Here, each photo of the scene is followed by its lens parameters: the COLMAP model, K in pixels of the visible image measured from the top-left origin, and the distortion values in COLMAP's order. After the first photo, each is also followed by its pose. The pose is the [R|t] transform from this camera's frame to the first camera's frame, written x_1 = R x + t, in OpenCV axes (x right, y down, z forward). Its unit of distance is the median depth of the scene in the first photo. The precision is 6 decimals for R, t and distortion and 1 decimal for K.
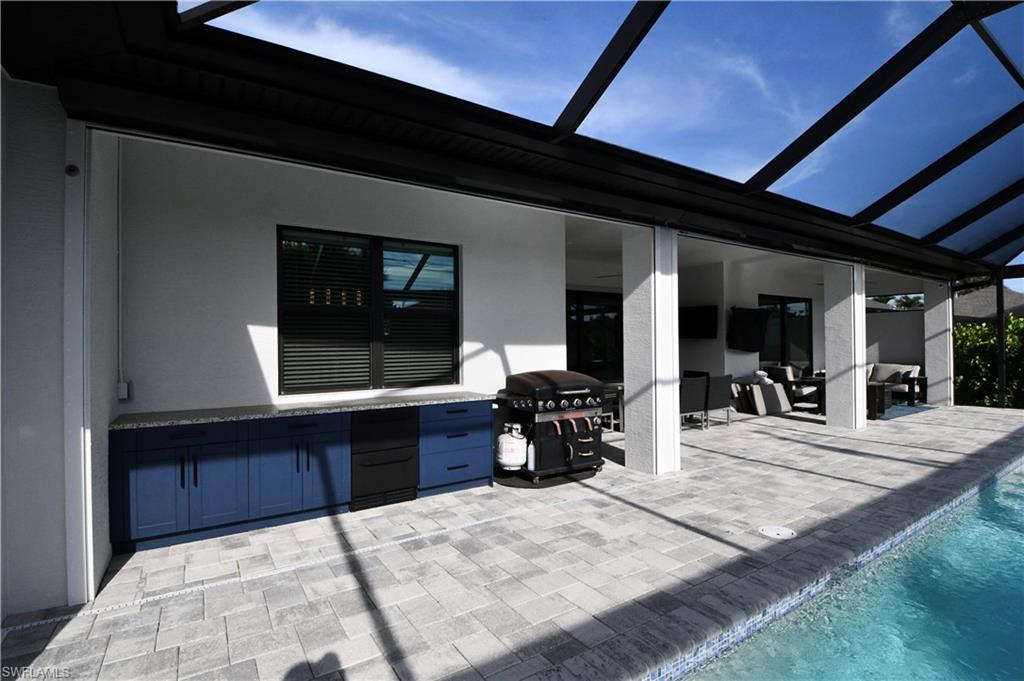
lens RADIAL K [[474.9, 0, 495.7], [0, 474.9, 340.4], [0, 0, 1]] dist [-0.010598, -0.009189]
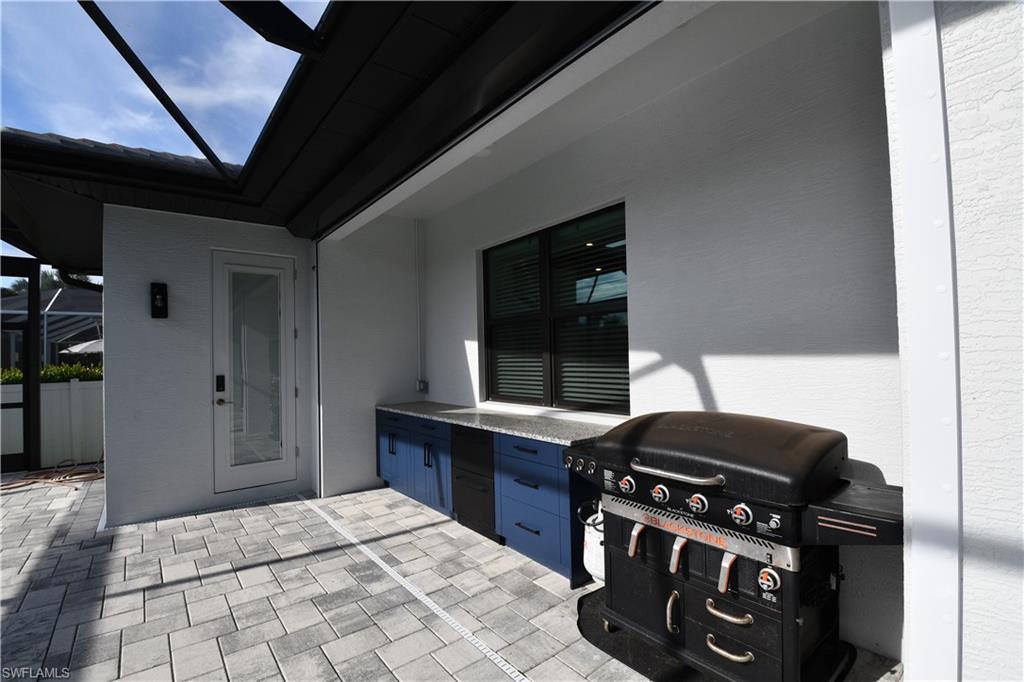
lens RADIAL K [[446.8, 0, 535.4], [0, 446.8, 344.3], [0, 0, 1]] dist [-0.004278, -0.012143]
pose [[0.145571, -0.020212, -0.989141, 0.717514], [0.029951, 0.999423, -0.016014, 0.000153], [0.988894, -0.027295, 0.146092, 1.113586]]
